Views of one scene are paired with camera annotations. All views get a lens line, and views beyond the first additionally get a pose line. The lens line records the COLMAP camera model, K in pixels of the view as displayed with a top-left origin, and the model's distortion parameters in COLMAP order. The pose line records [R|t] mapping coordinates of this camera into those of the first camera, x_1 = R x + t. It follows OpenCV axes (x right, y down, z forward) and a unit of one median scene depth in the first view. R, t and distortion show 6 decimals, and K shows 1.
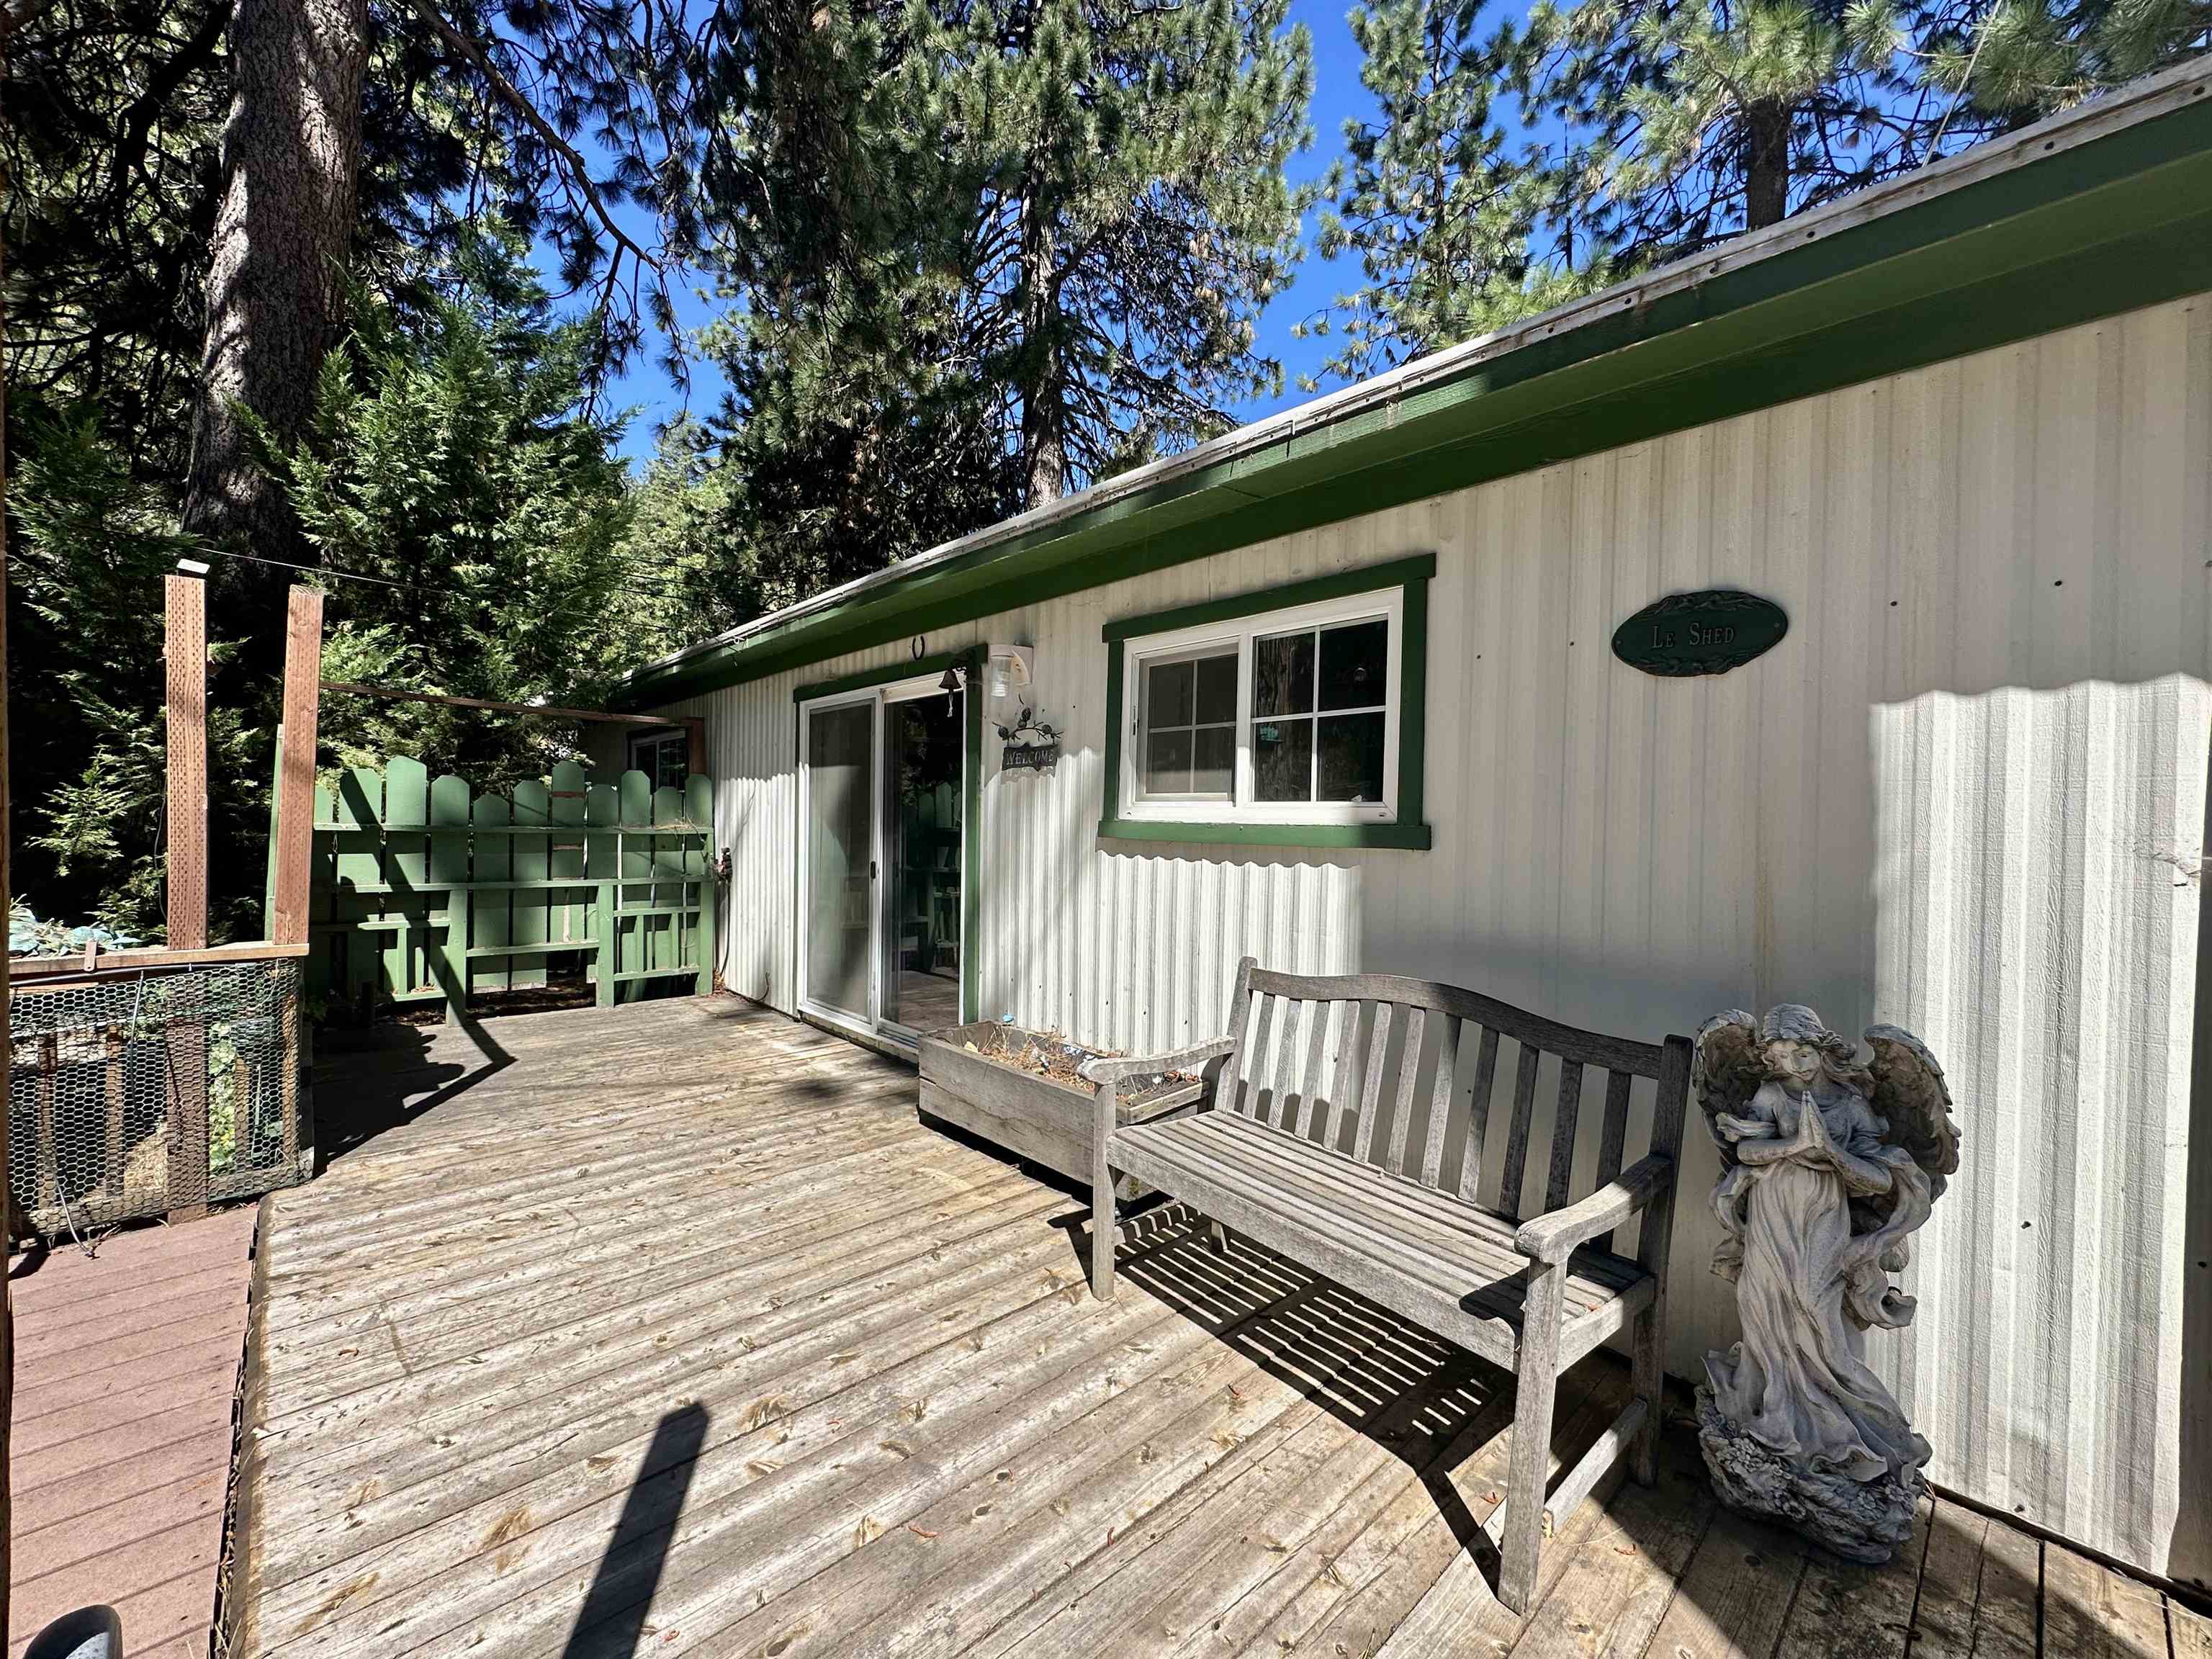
lens RADIAL K [[880.7, 0, 1106.0], [0, 880.7, 829.5], [0, 0, 1]] dist [-0.002444, 0.000295]
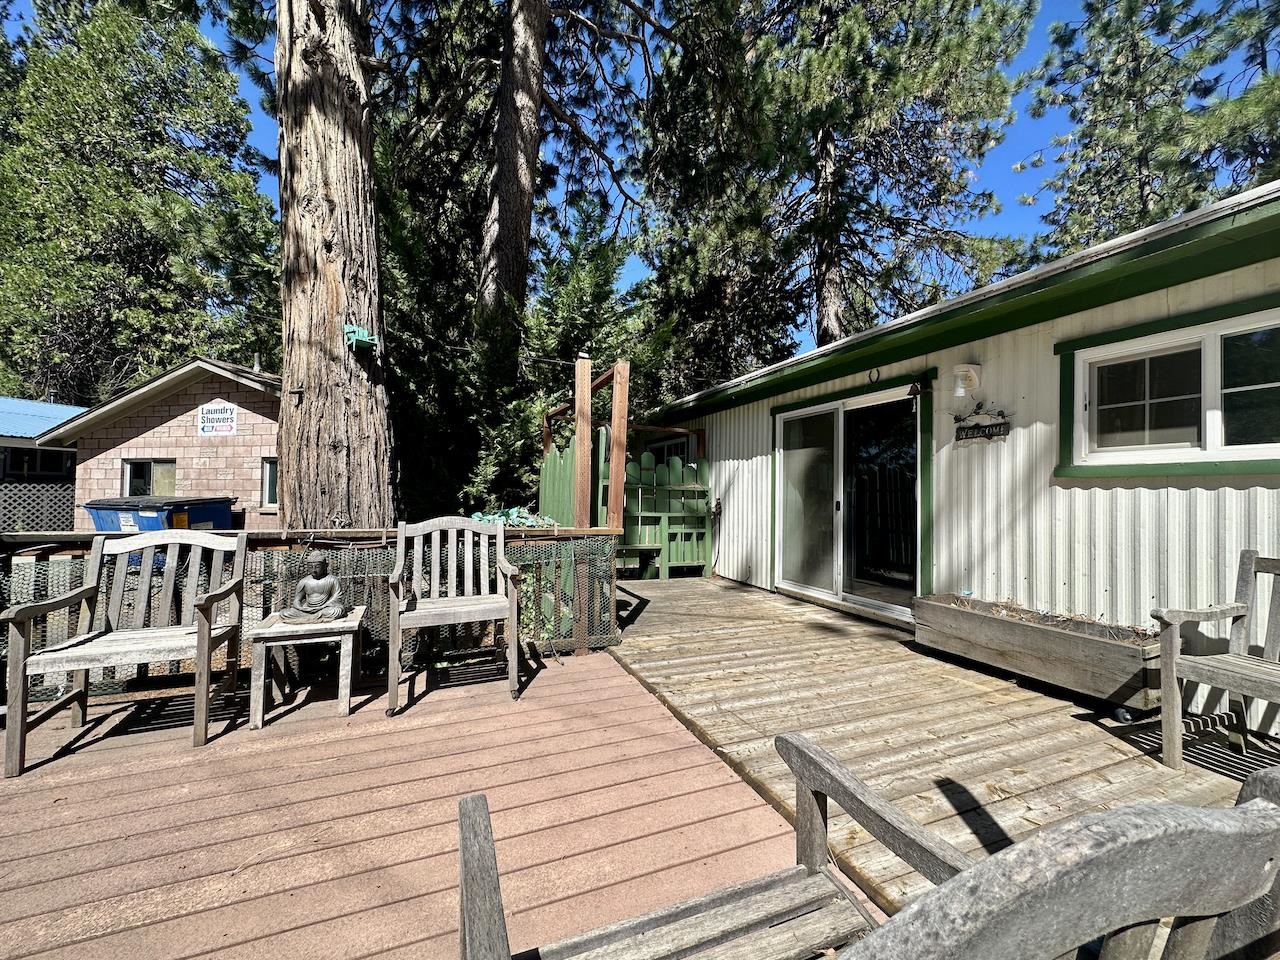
lens RADIAL K [[509.6, 0, 640.0], [0, 509.6, 480.0], [0, 0, 1]] dist [-0.002444, 0.000295]
pose [[0.935576, -0.009751, -0.352990, -0.256758], [-0.006288, 0.999000, -0.044264, 0.039106], [0.353069, 0.043632, 0.934579, -0.075125]]
